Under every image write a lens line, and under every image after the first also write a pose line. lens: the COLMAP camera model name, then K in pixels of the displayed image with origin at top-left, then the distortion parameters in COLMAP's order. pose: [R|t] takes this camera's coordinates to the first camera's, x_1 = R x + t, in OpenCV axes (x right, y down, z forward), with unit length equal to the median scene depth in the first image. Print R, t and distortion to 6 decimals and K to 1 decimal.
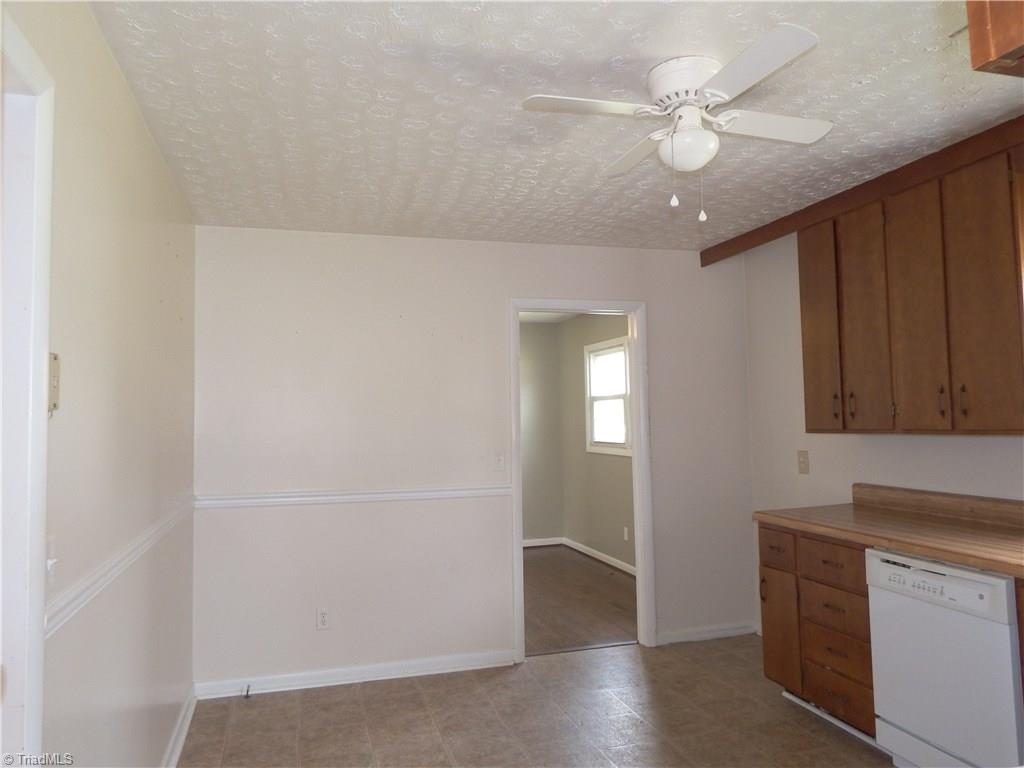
lens RADIAL K [[731.3, 0, 512.0], [0, 731.3, 383.5], [0, 0, 1]] dist [-0.026079, 0.006055]
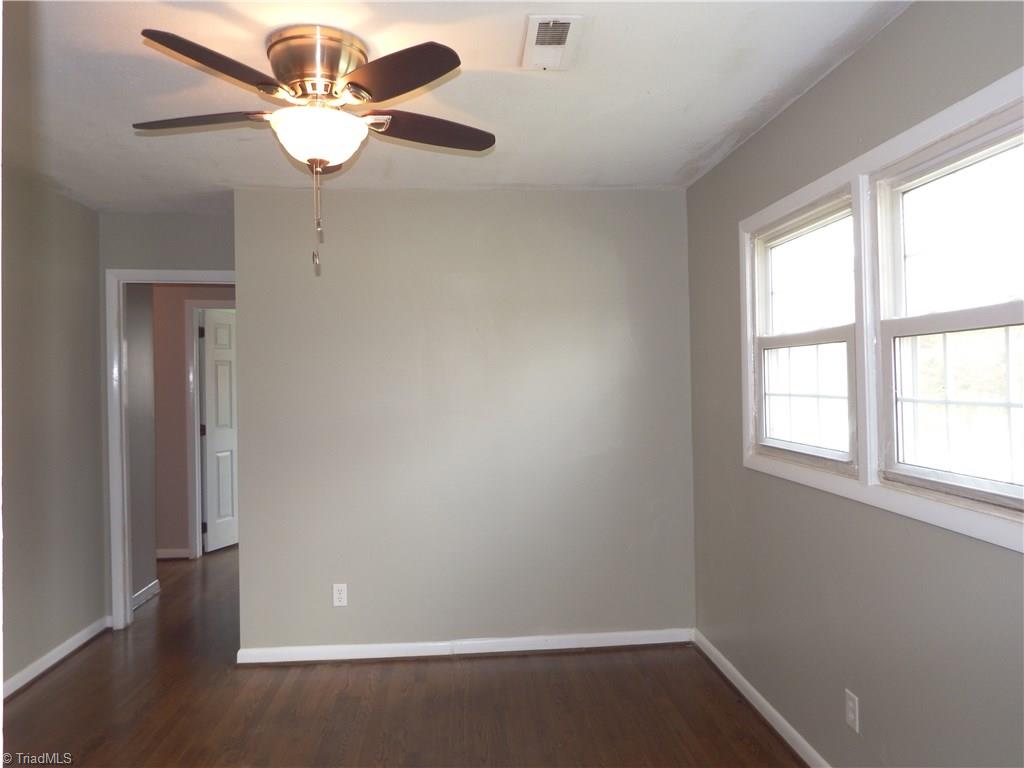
lens RADIAL K [[731.3, 0, 509.8], [0, 731.3, 378.6], [0, 0, 1]] dist [-0.026079, 0.006055]
pose [[0.977984, -0.001634, -0.208672, 0.093652], [0.012655, 0.998593, 0.051492, 0.028207], [0.208295, -0.052999, 0.976629, 0.922862]]
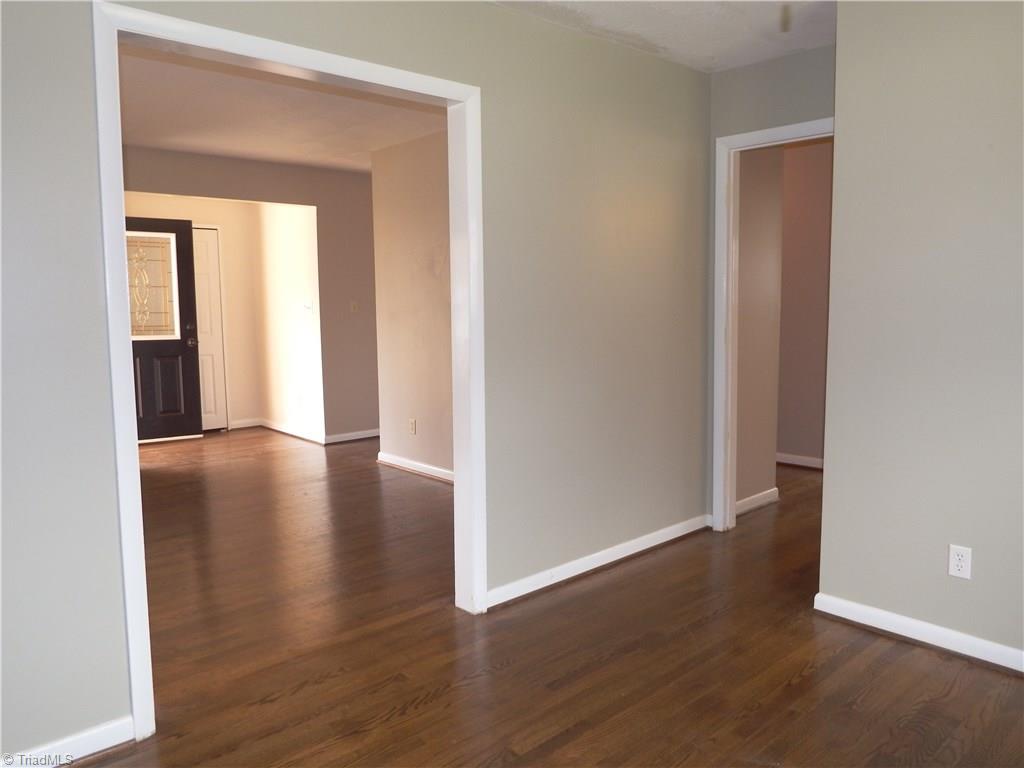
lens RADIAL K [[731.3, 0, 510.6], [0, 731.3, 391.5], [0, 0, 1]] dist [-0.026079, 0.006055]
pose [[0.421431, 0.112136, -0.899901, 0.086177], [0.069985, 0.985345, 0.155558, 0.047061], [0.904156, -0.128536, 0.407407, 1.022037]]
